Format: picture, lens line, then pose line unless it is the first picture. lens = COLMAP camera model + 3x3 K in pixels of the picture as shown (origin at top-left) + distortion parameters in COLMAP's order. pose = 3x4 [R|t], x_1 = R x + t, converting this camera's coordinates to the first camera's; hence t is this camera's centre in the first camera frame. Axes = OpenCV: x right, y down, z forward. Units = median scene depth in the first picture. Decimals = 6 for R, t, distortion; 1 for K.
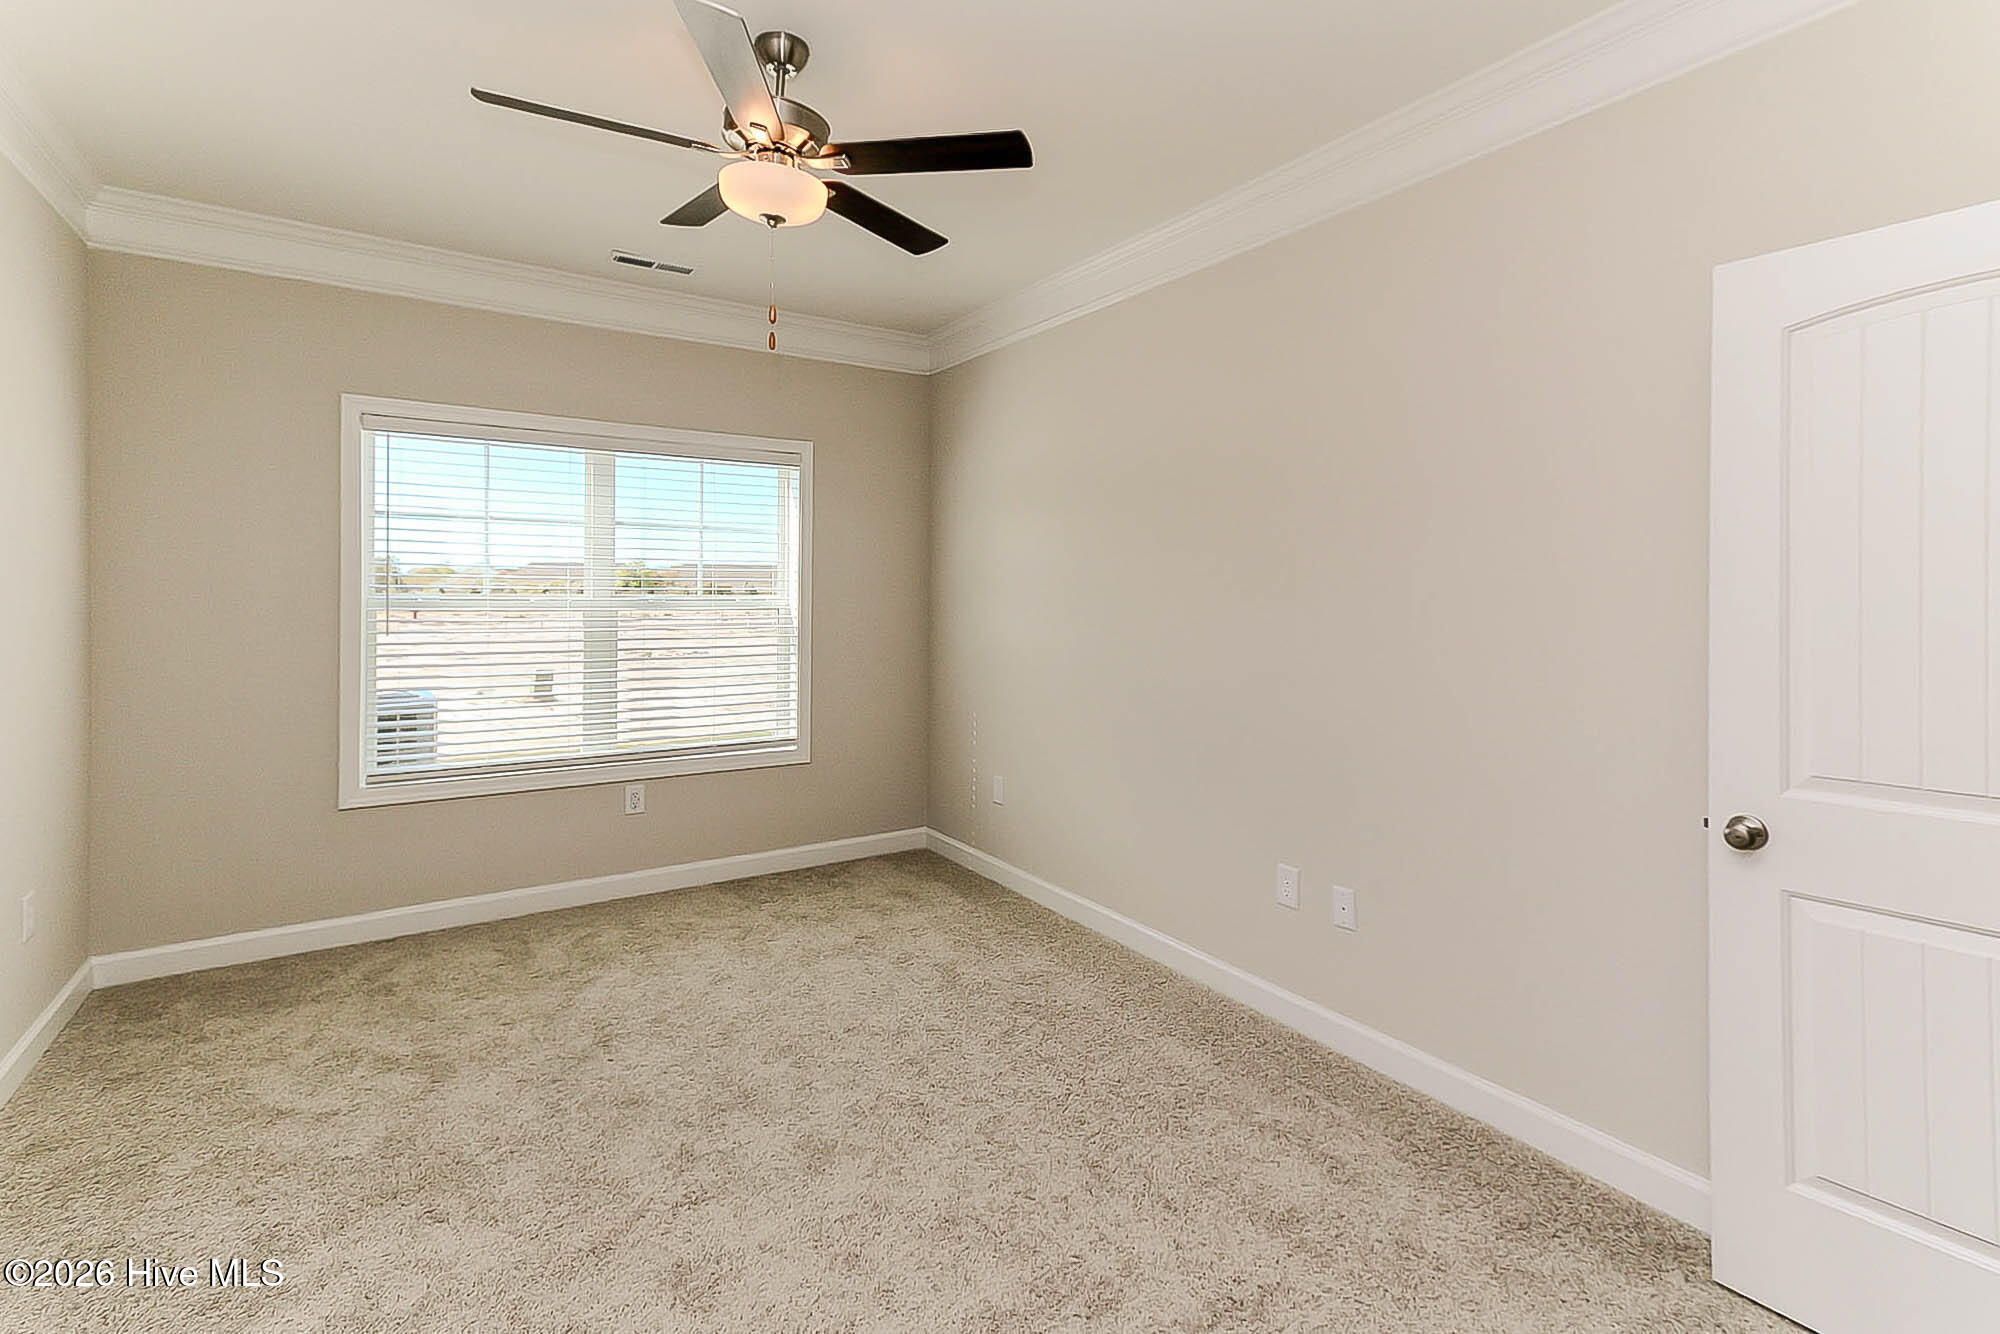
lens RADIAL K [[918.3, 0, 985.4], [0, 918.3, 612.4], [0, 0, 1]] dist [-0.005151, 0.001185]
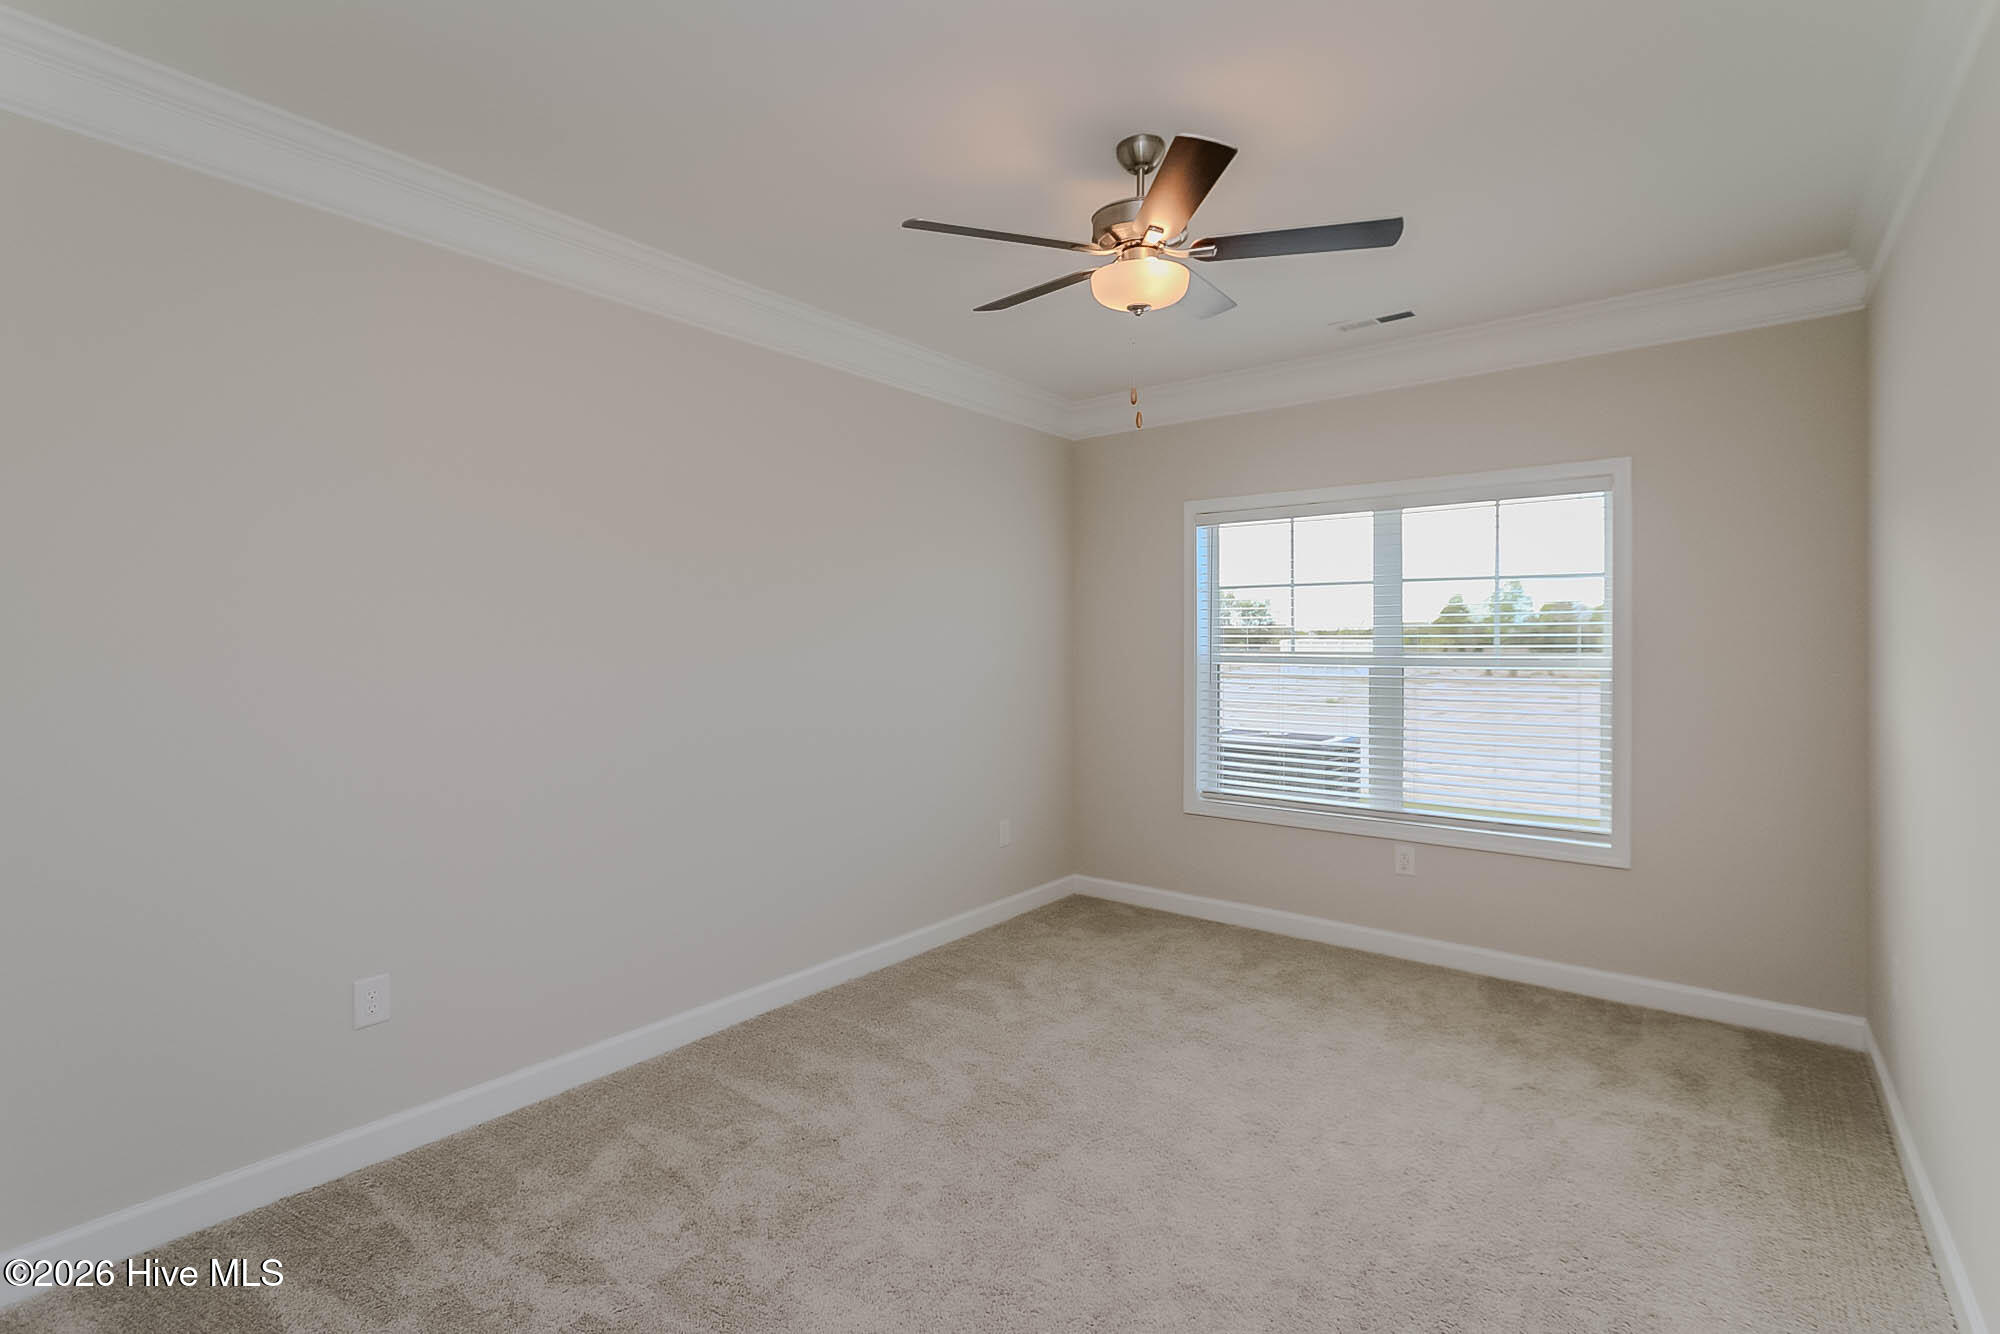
lens RADIAL K [[918.3, 0, 1000.0], [0, 918.3, 652.5], [0, 0, 1]] dist [-0.005151, 0.001185]
pose [[0.311570, 0.001447, -0.950222, 0.473965], [-0.021561, 0.999752, -0.005548, -0.004360], [0.949979, 0.022216, 0.311524, 0.318847]]
